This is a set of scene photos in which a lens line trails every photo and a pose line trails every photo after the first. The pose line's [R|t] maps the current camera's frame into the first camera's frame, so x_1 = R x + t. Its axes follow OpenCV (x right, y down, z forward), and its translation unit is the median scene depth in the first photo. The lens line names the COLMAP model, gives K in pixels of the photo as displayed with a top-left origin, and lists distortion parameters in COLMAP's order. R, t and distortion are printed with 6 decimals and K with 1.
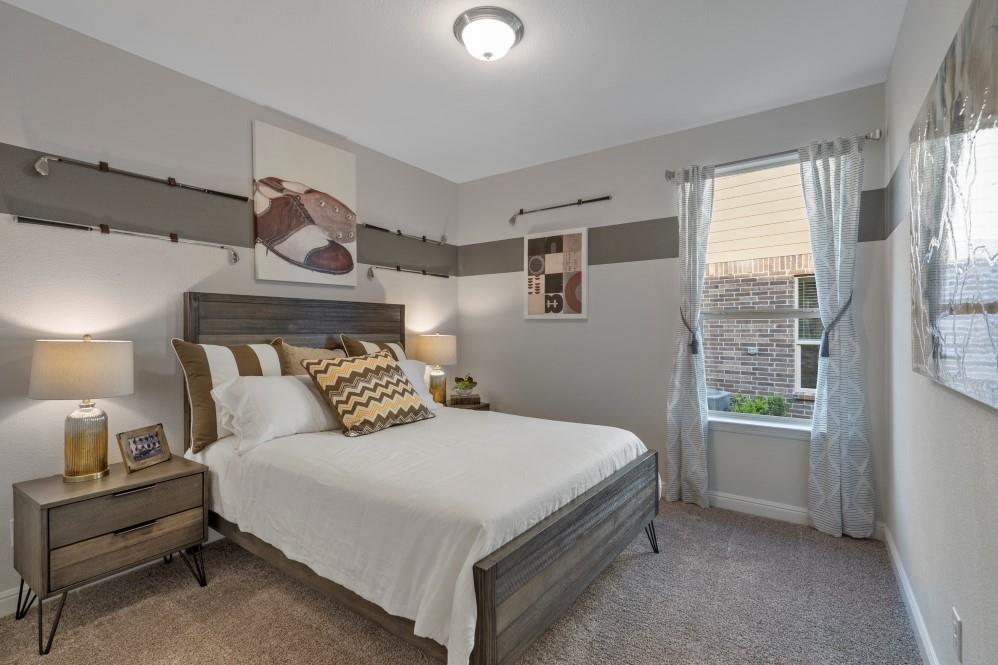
lens RADIAL K [[439.8, 0, 495.5], [0, 439.8, 329.5], [0, 0, 1]] dist [-0.030019, 0.000284]
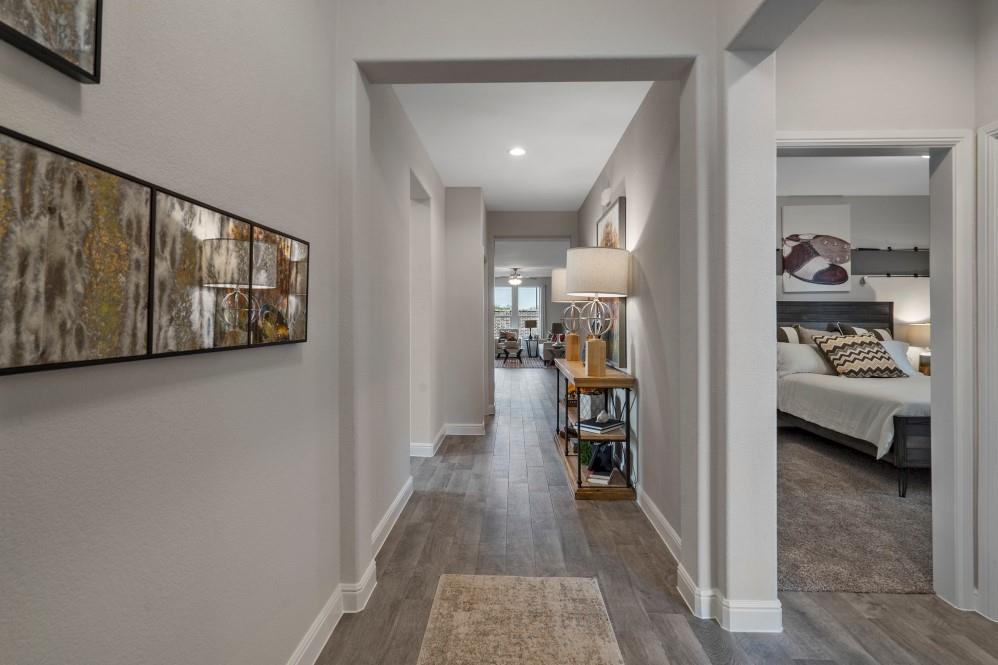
lens RADIAL K [[462.0, 0, 503.3], [0, 462.0, 322.6], [0, 0, 1]] dist [0.000390, 0.000149]
pose [[0.553655, 0.008017, -0.832707, 0.411553], [-0.004779, 0.999968, 0.006450, 0.007414], [0.832732, 0.000408, 0.553676, -1.041963]]
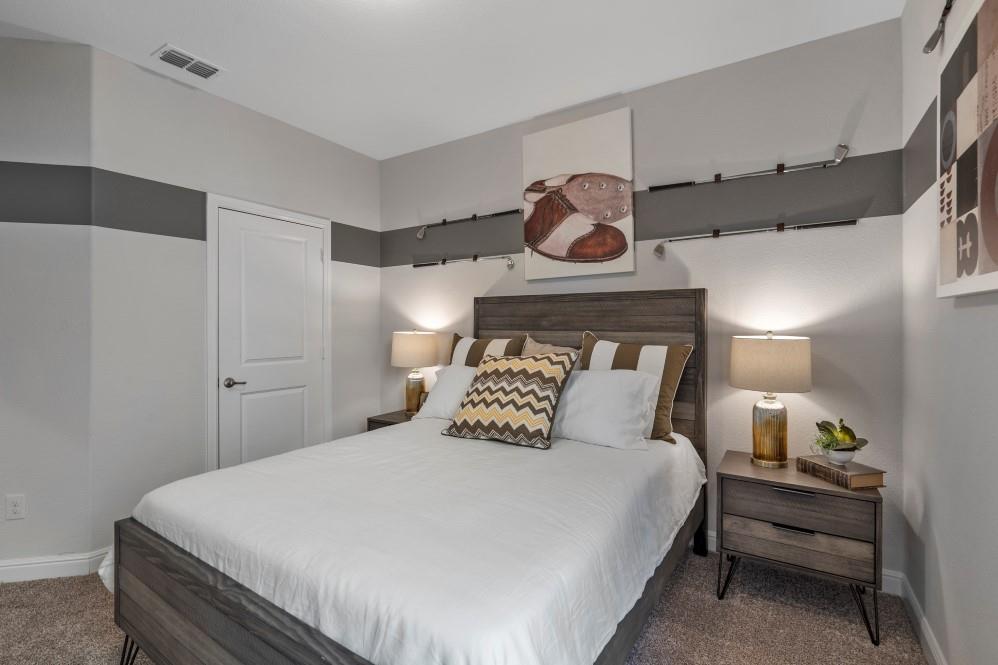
lens RADIAL K [[462.0, 0, 503.3], [0, 462.0, 322.6], [0, 0, 1]] dist [0.000390, 0.000149]
pose [[0.036786, -0.007120, -0.999298, 0.591158], [-0.005681, 0.999957, -0.007333, 0.000276], [0.999307, 0.005947, 0.036744, 0.869911]]
